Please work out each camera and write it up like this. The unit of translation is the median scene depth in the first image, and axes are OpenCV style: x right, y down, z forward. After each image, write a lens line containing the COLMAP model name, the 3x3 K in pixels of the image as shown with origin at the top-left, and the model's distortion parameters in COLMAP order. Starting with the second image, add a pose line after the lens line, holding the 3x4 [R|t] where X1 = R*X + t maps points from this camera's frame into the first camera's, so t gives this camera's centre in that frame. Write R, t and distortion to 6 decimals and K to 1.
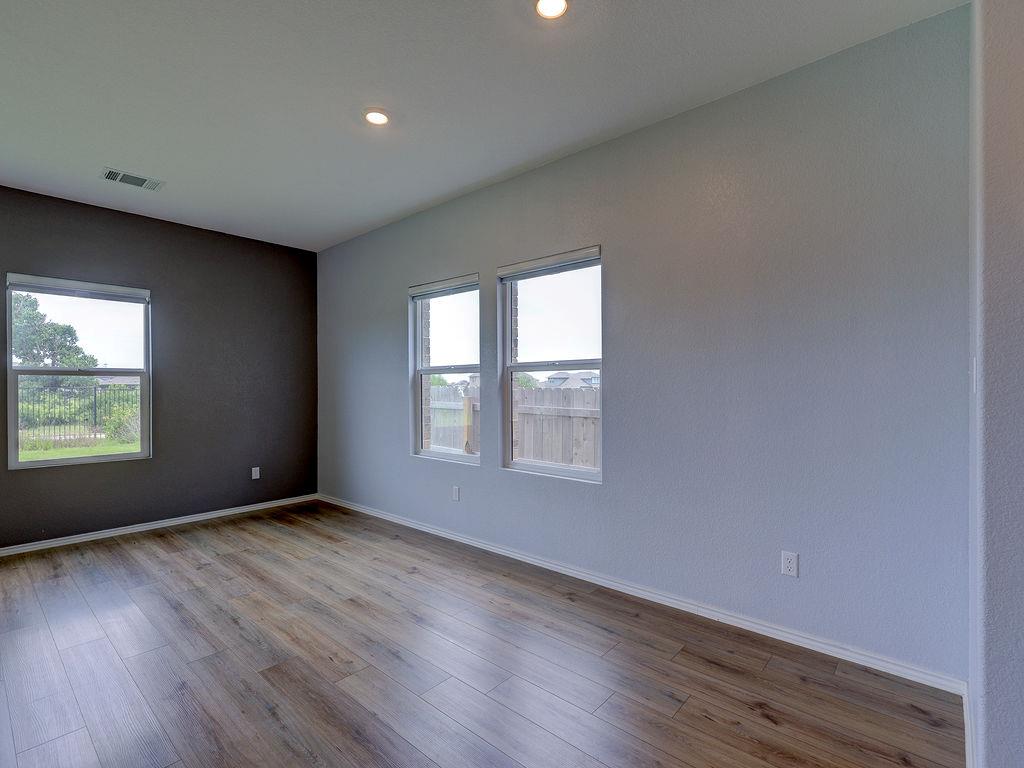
lens RADIAL K [[487.4, 0, 505.6], [0, 487.4, 386.8], [0, 0, 1]] dist [0.010422, -0.003502]
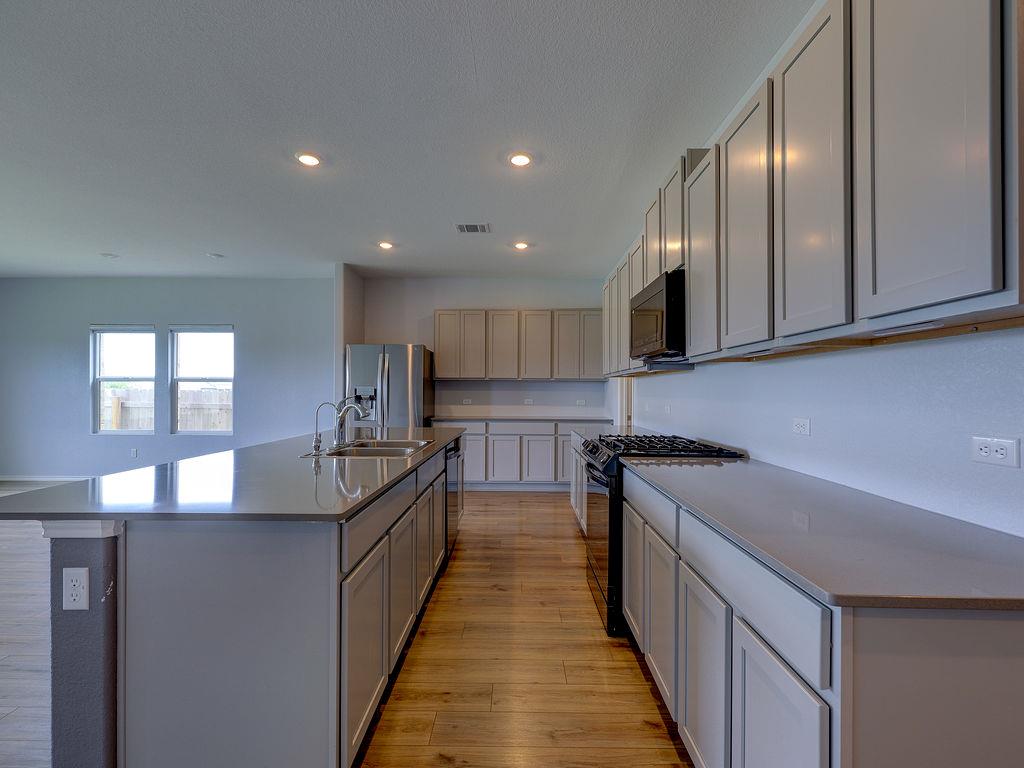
lens RADIAL K [[487.4, 0, 518.8], [0, 487.4, 387.3], [0, 0, 1]] dist [0.010422, -0.003502]
pose [[0.745054, 0.007836, 0.666958, -0.244255], [-0.005478, 0.999969, -0.005630, -0.006387], [-0.666981, 0.000541, 0.745074, -1.163257]]
